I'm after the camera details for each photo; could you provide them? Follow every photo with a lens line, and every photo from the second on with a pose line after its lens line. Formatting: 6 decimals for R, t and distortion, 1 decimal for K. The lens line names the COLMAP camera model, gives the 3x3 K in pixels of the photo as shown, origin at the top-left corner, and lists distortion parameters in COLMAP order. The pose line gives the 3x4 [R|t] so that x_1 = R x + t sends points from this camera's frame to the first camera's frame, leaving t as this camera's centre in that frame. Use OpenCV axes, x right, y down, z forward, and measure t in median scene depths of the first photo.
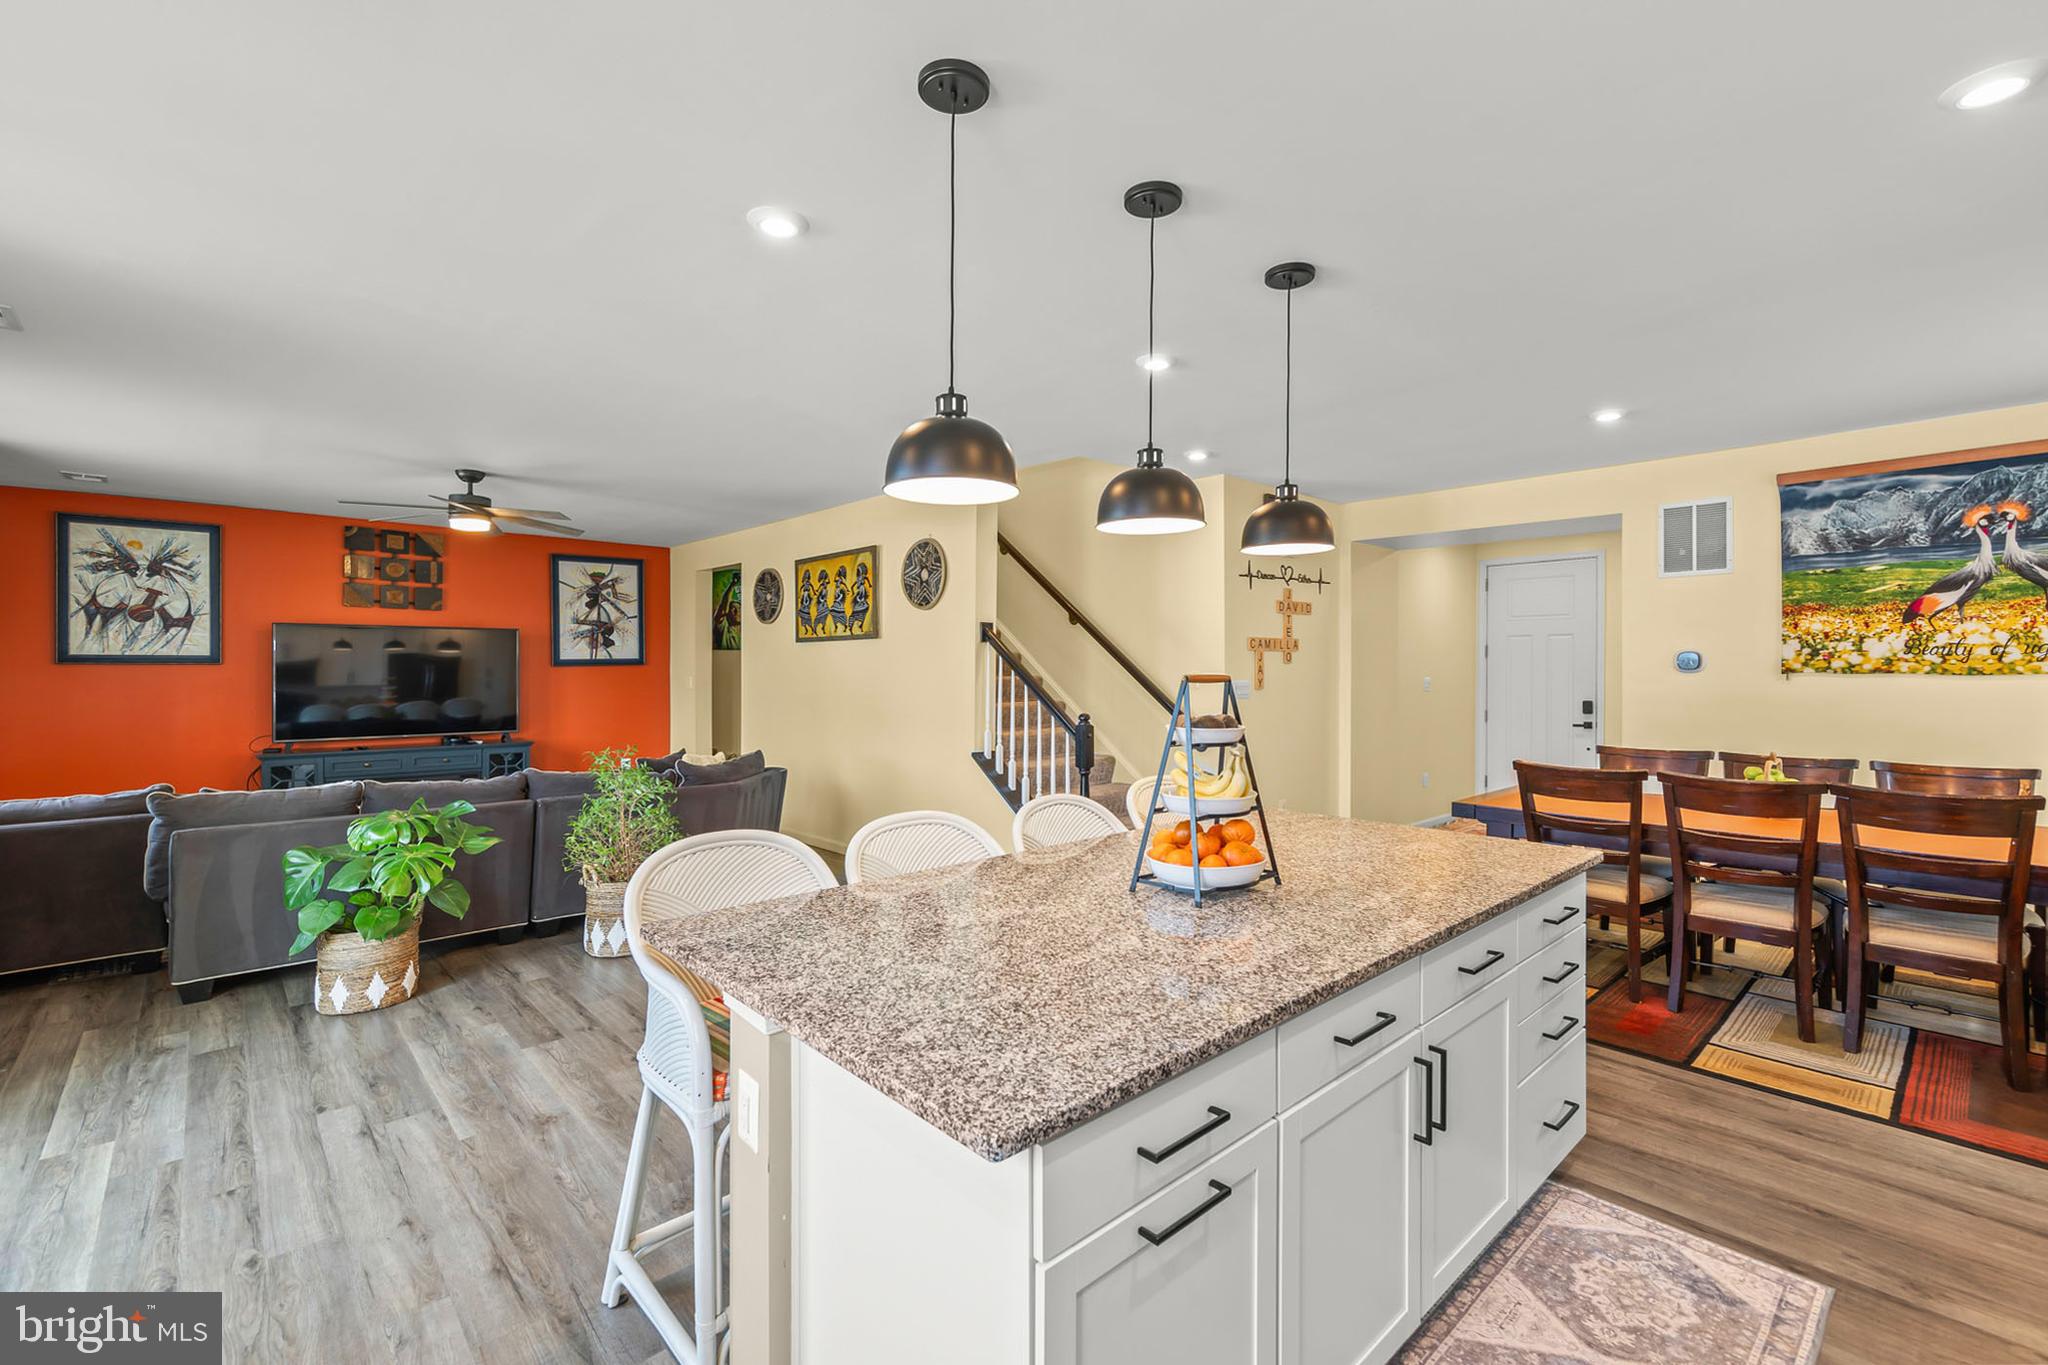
lens RADIAL K [[843.3, 0, 1144.3], [0, 843.3, 675.7], [0, 0, 1]] dist [0.002896, -0.000122]
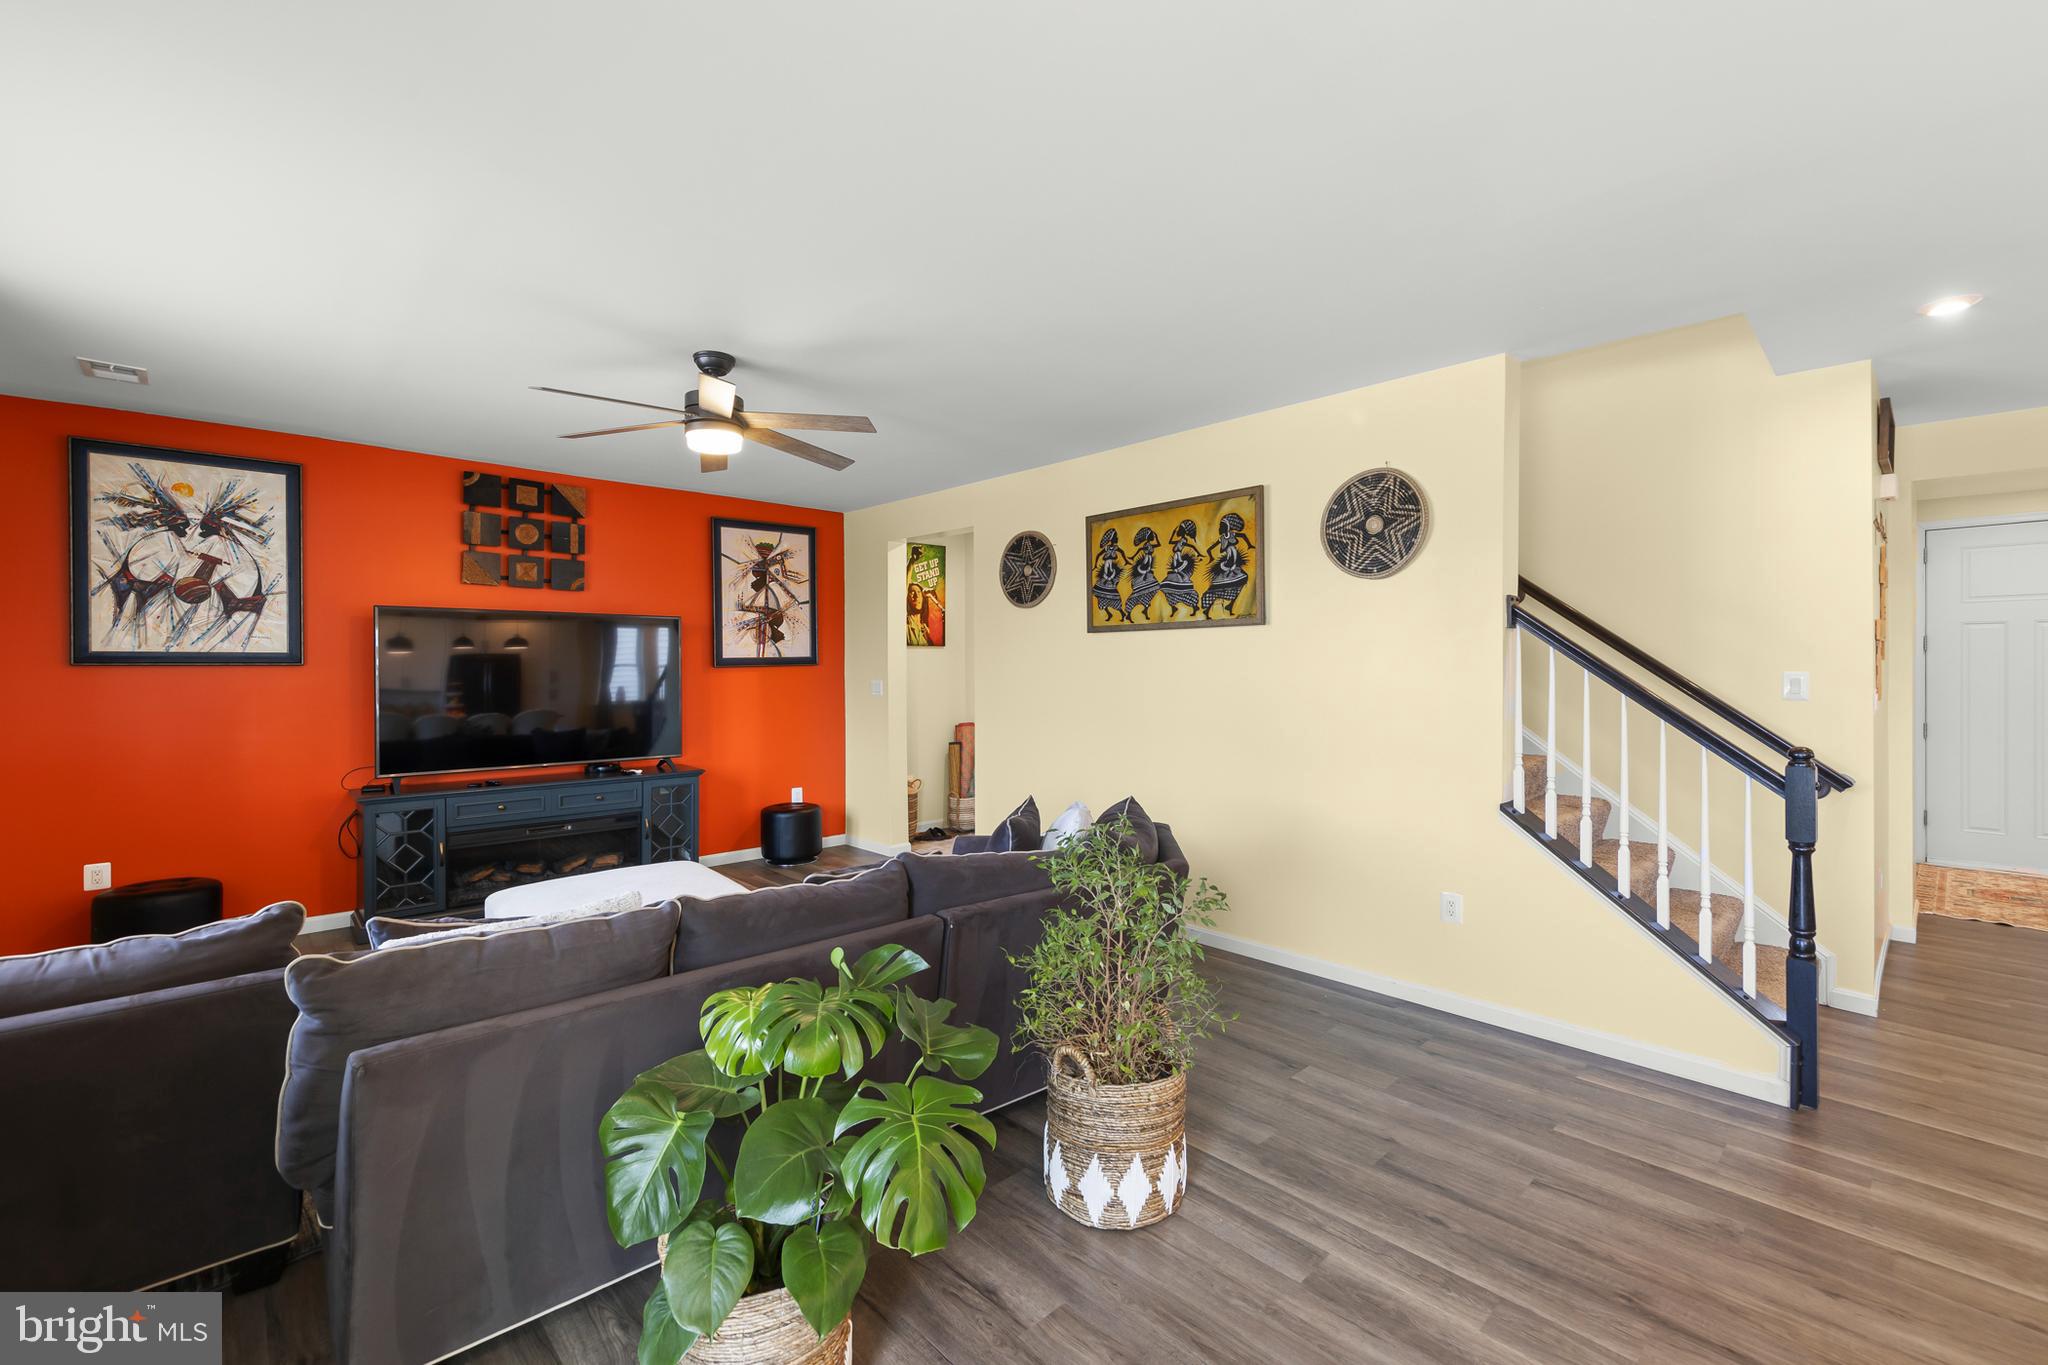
lens RADIAL K [[862.1, 0, 1131.9], [0, 862.1, 680.2], [0, 0, 1]] dist [0.002601, 0.000886]
pose [[0.999770, -0.001858, -0.021375, -0.423546], [0.001972, 0.999984, 0.005311, -0.004074], [0.021365, -0.005352, 0.999757, 0.326145]]
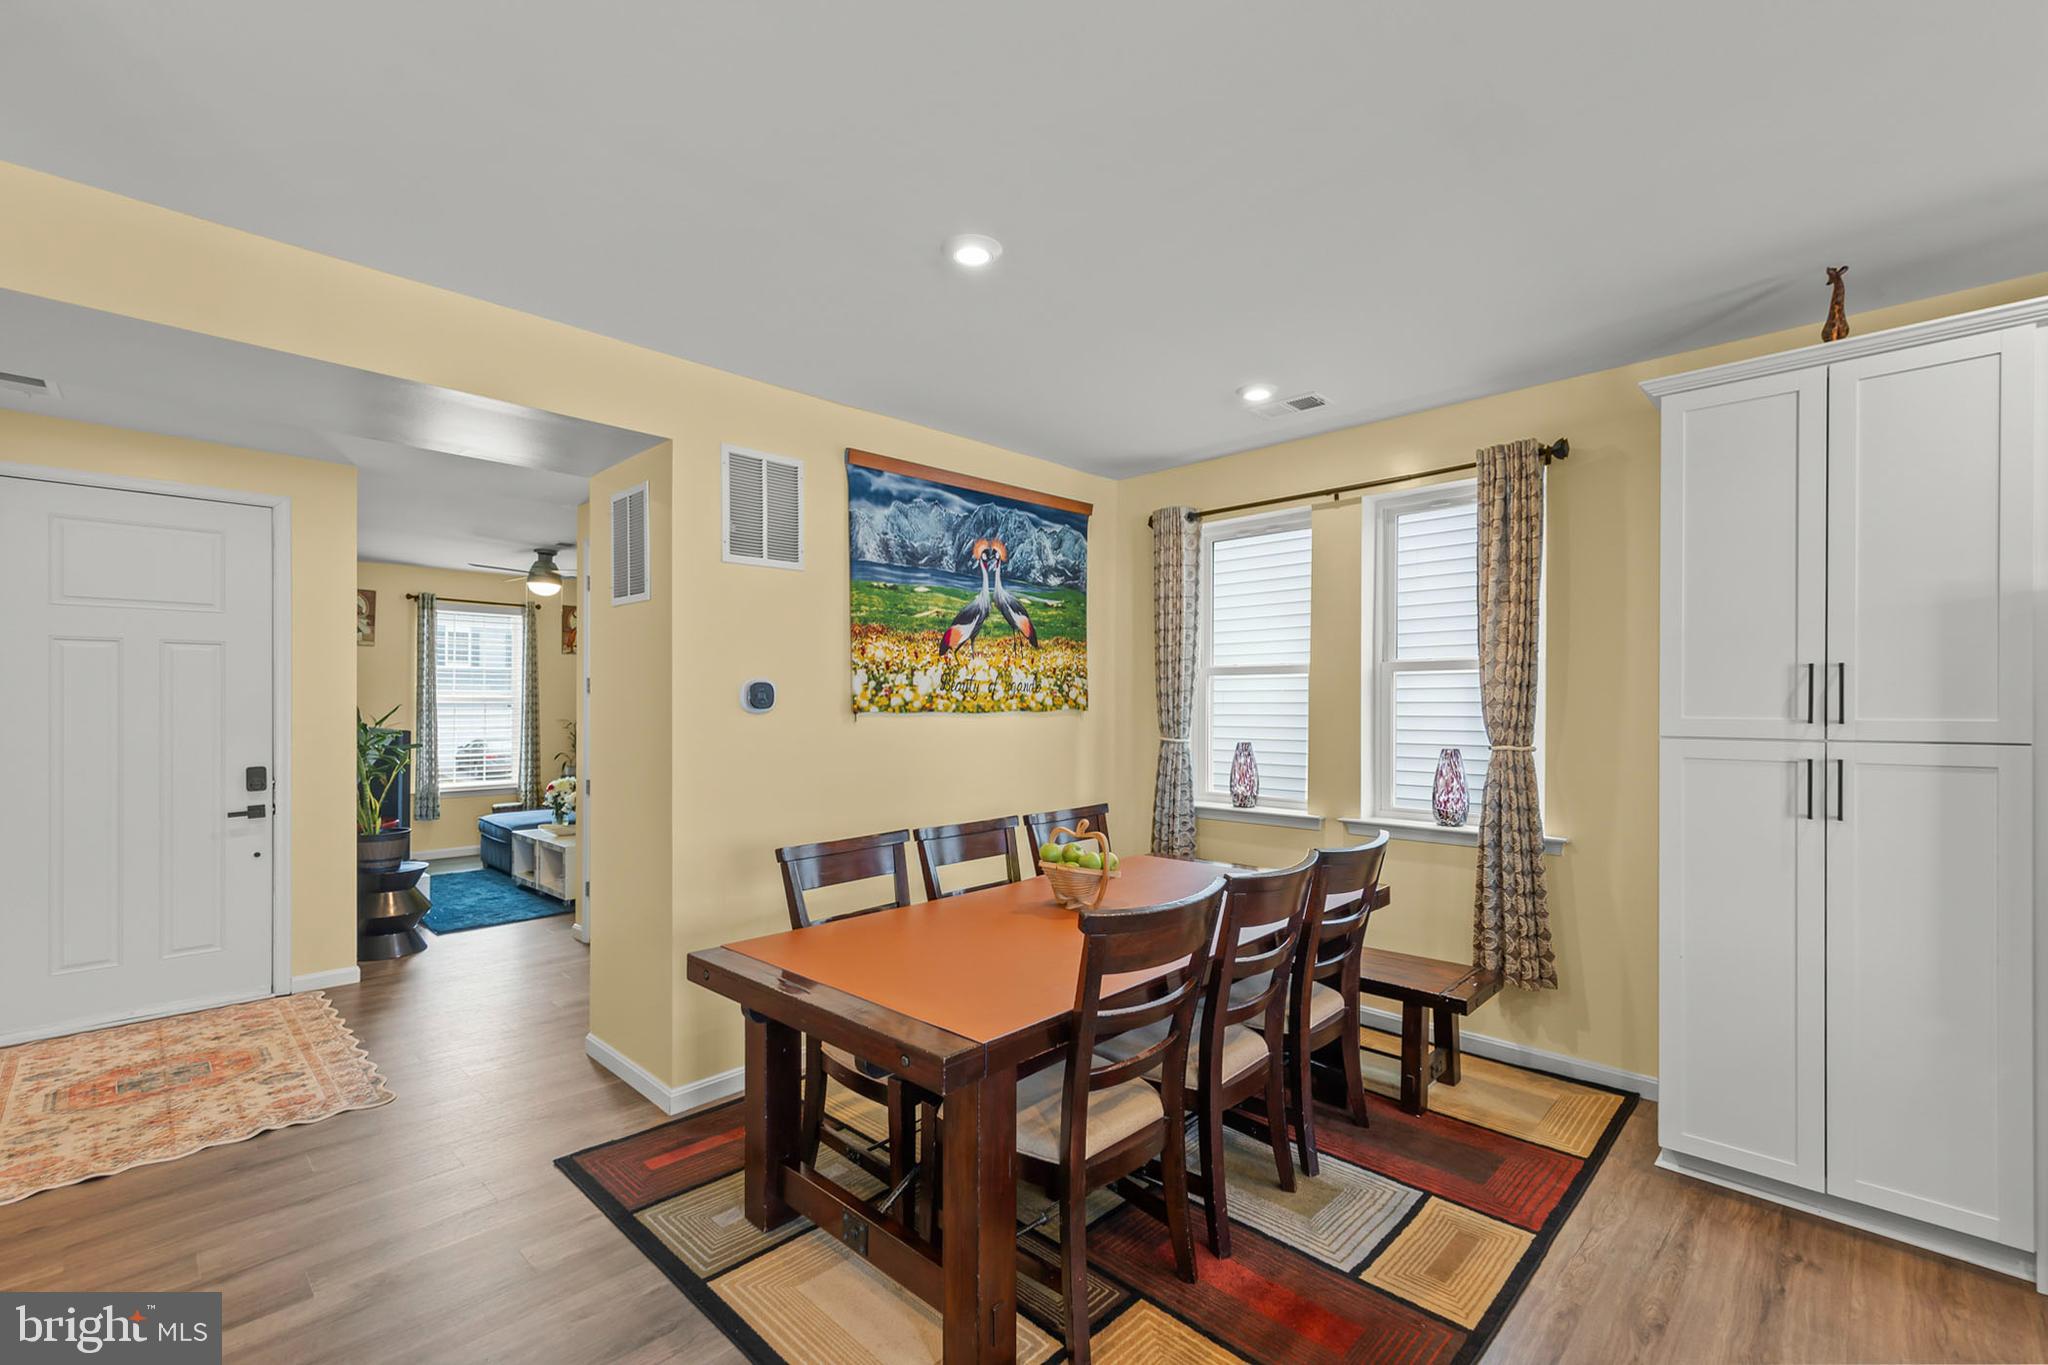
lens RADIAL K [[871.6, 0, 956.0], [0, 871.6, 702.7], [0, 0, 1]] dist [0.009304, 0.000328]
pose [[0.076033, 0.000628, 0.997105, -0.011650], [0.011286, 0.999935, -0.001490, -0.008212], [-0.997041, 0.011367, 0.076021, 0.699586]]
